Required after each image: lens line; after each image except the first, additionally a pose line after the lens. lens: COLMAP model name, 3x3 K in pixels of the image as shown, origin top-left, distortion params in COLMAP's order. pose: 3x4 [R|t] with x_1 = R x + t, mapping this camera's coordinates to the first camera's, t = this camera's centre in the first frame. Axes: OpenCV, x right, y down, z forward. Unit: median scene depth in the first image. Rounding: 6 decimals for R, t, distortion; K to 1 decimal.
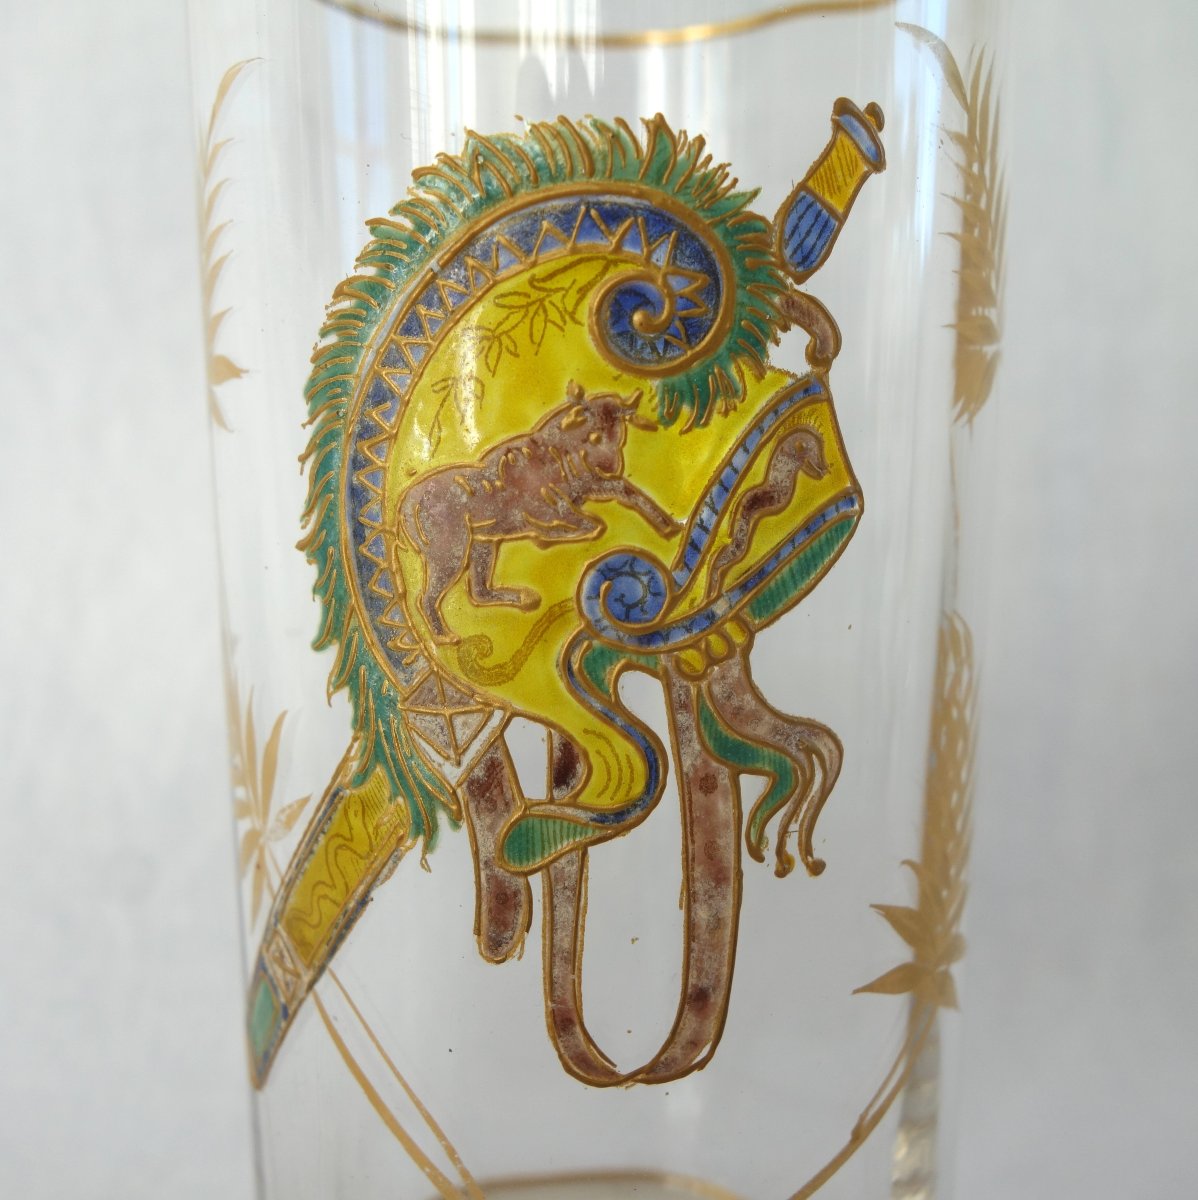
lens RADIAL K [[1695.0, 0, 597.9], [0, 1695.0, 600.5], [0, 0, 1]] dist [-0.004273, 0.000000]
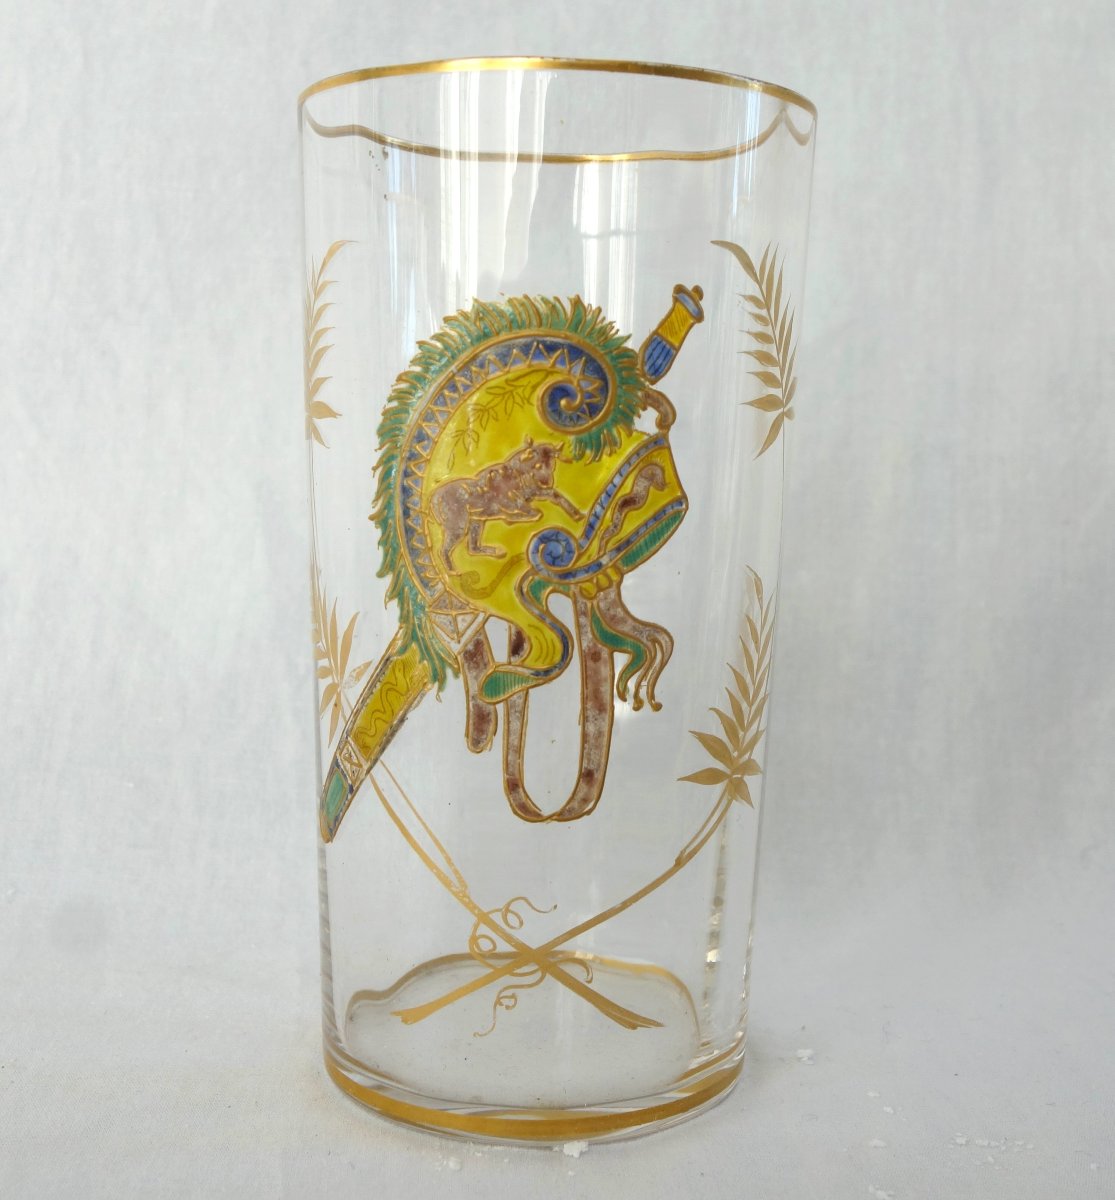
lens RADIAL K [[1500.1, 0, 602.5], [0, 1500.1, 614.1], [0, 0, 1]] dist [-0.002838, 0.000000]
pose [[0.999172, 0.028955, 0.028569, 0.024555], [-0.030145, 0.998657, 0.042136, -0.005653], [-0.027311, -0.042962, 0.998703, -0.608940]]
